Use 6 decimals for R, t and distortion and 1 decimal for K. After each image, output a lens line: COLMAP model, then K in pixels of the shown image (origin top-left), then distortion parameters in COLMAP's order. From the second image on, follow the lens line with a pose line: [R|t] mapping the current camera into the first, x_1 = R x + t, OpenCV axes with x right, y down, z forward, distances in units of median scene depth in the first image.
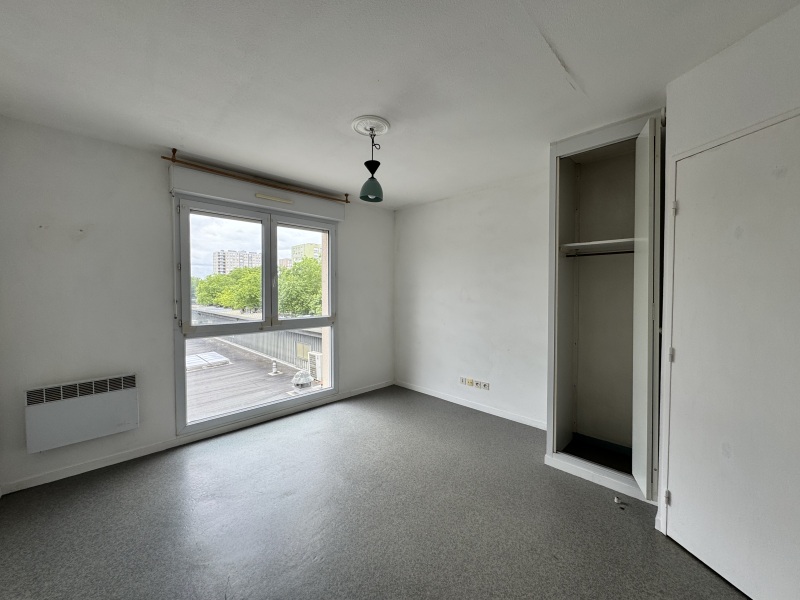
lens RADIAL K [[318.6, 0, 402.9], [0, 318.6, 300.0], [0, 0, 1]] dist [0.001550, 0.000213]
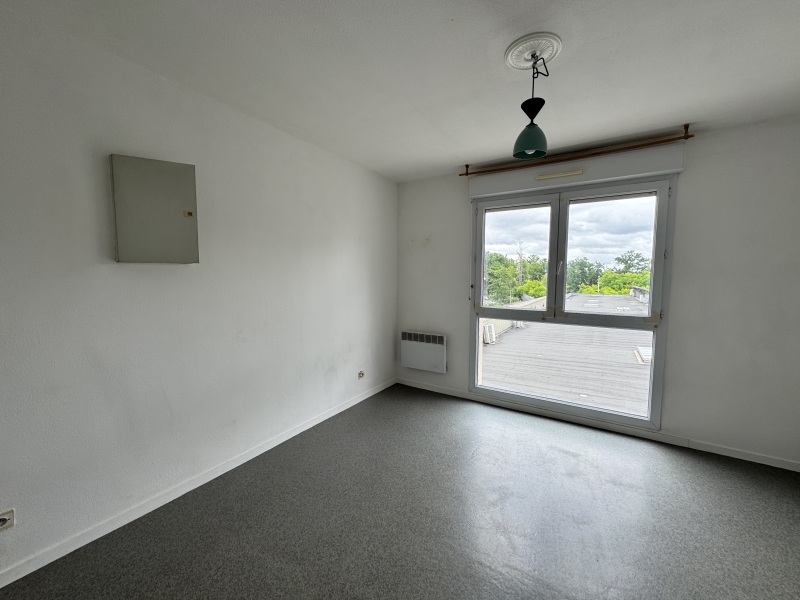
lens RADIAL K [[318.6, 0, 402.5], [0, 318.6, 298.2], [0, 0, 1]] dist [0.001550, 0.000213]
pose [[0.226587, 0.067539, -0.971646, 0.382346], [-0.036954, 0.997471, 0.060717, -0.012133], [0.973290, 0.022149, 0.228510, 0.374236]]
